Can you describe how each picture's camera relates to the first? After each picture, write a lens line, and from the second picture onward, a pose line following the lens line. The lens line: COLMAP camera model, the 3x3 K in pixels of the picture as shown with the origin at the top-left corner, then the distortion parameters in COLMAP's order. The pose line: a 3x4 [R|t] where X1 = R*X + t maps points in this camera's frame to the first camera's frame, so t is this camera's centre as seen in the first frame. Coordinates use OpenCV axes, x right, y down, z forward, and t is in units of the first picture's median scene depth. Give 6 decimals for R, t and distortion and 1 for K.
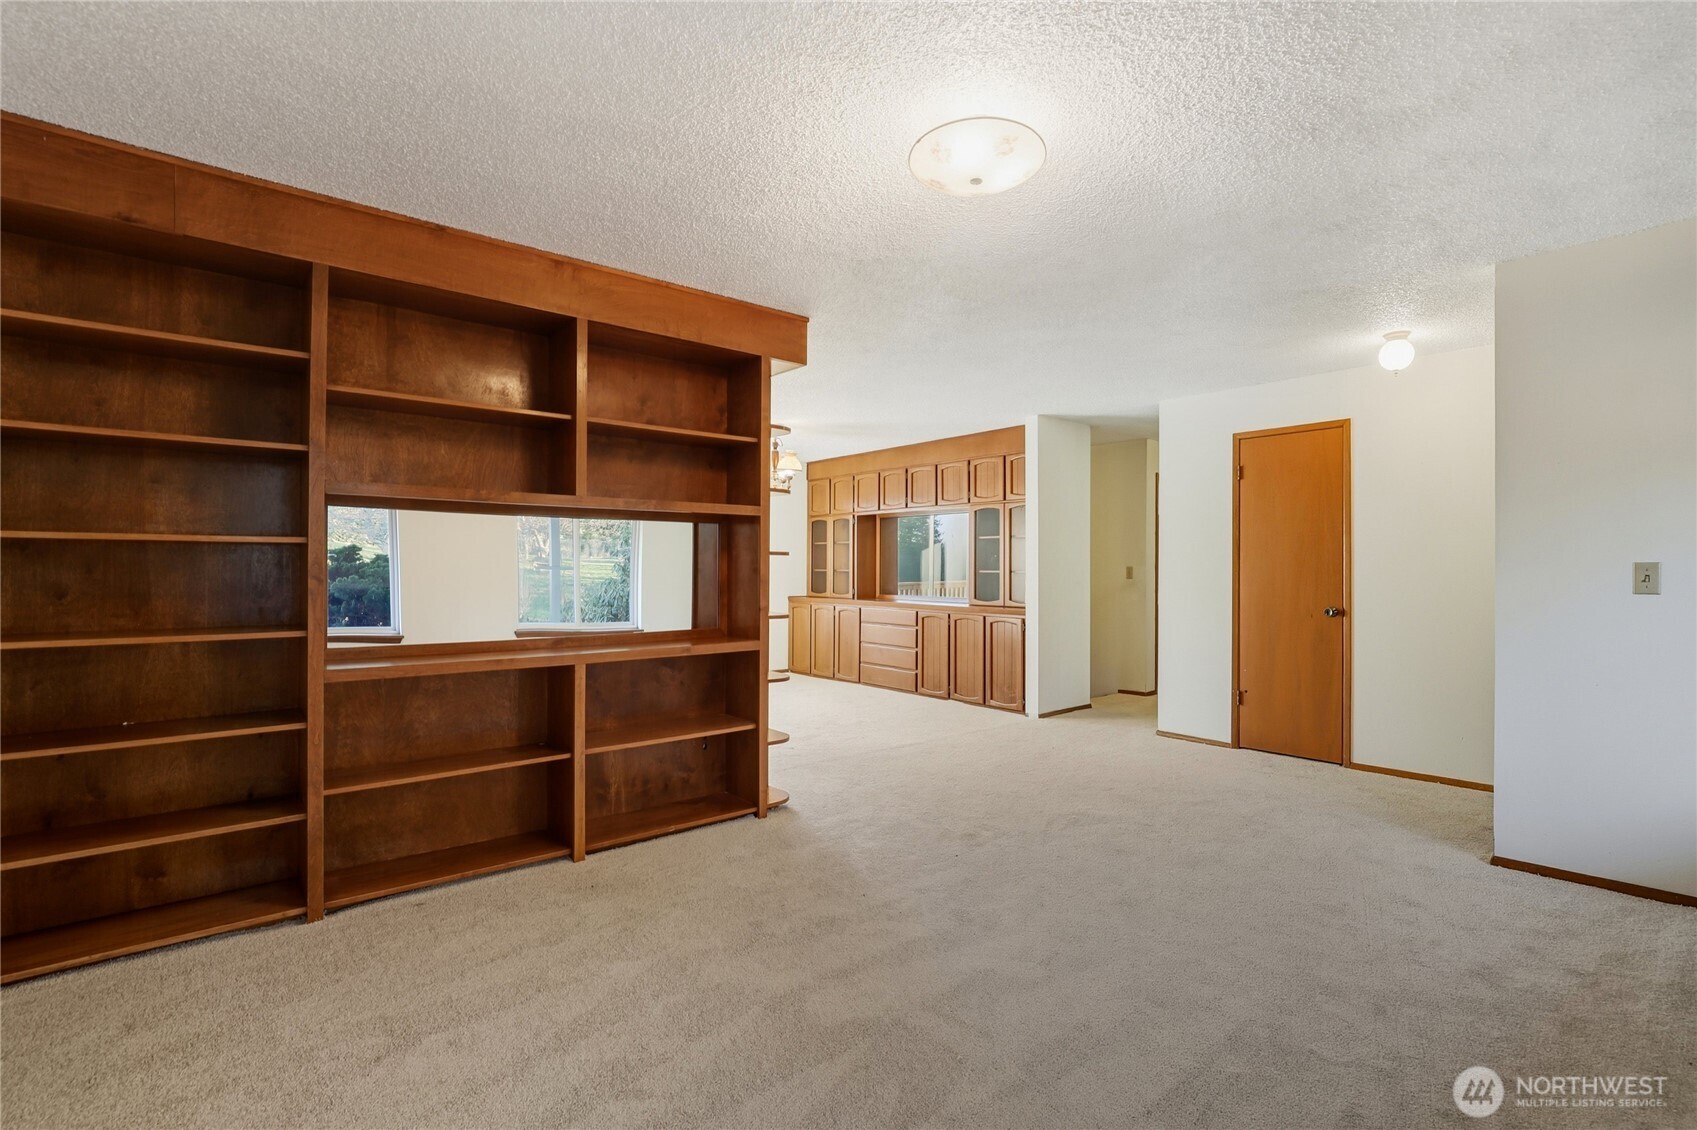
lens RADIAL K [[781.6, 0, 847.5], [0, 781.6, 566.9], [0, 0, 1]] dist [-0.029752, 0.003590]
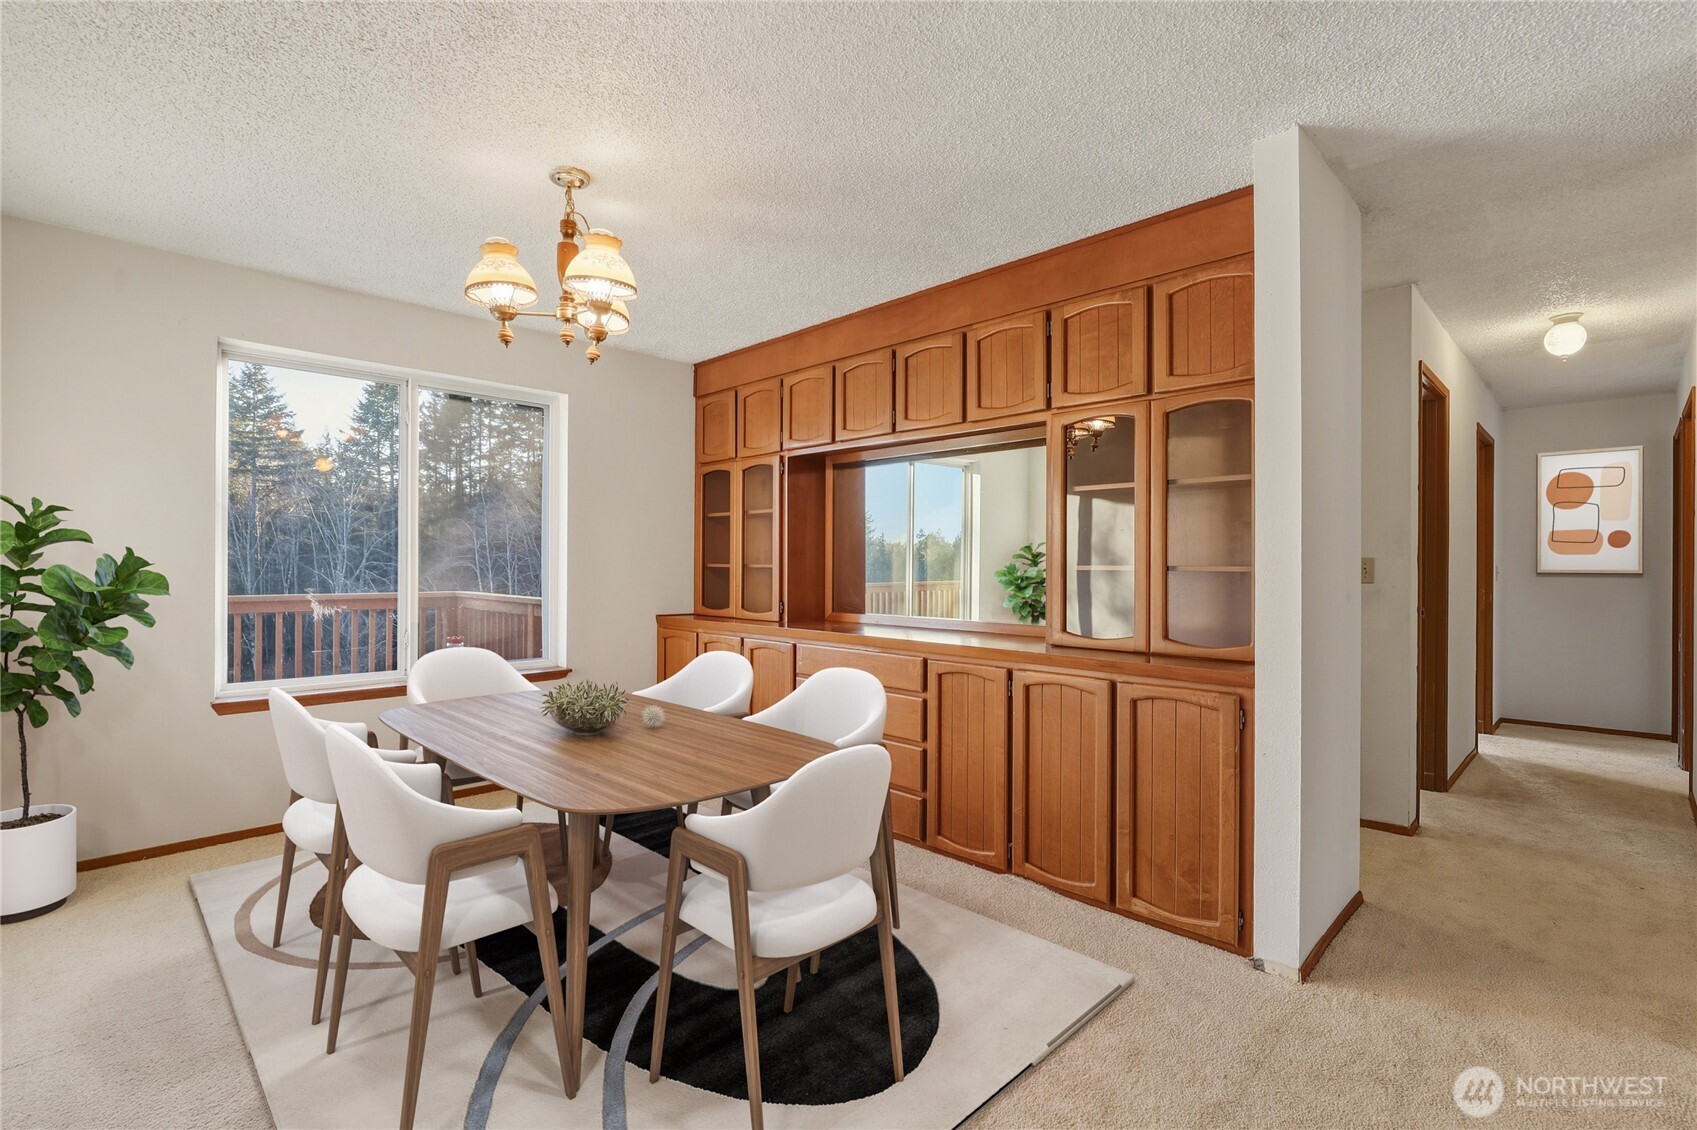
lens RADIAL K [[781.6, 0, 845.8], [0, 781.6, 565.8], [0, 0, 1]] dist [-0.029752, 0.003590]
pose [[0.996384, 0.000289, 0.084963, 0.006626], [-0.000601, 0.999993, 0.003646, 0.002897], [-0.084961, -0.003684, 0.996377, 0.506972]]
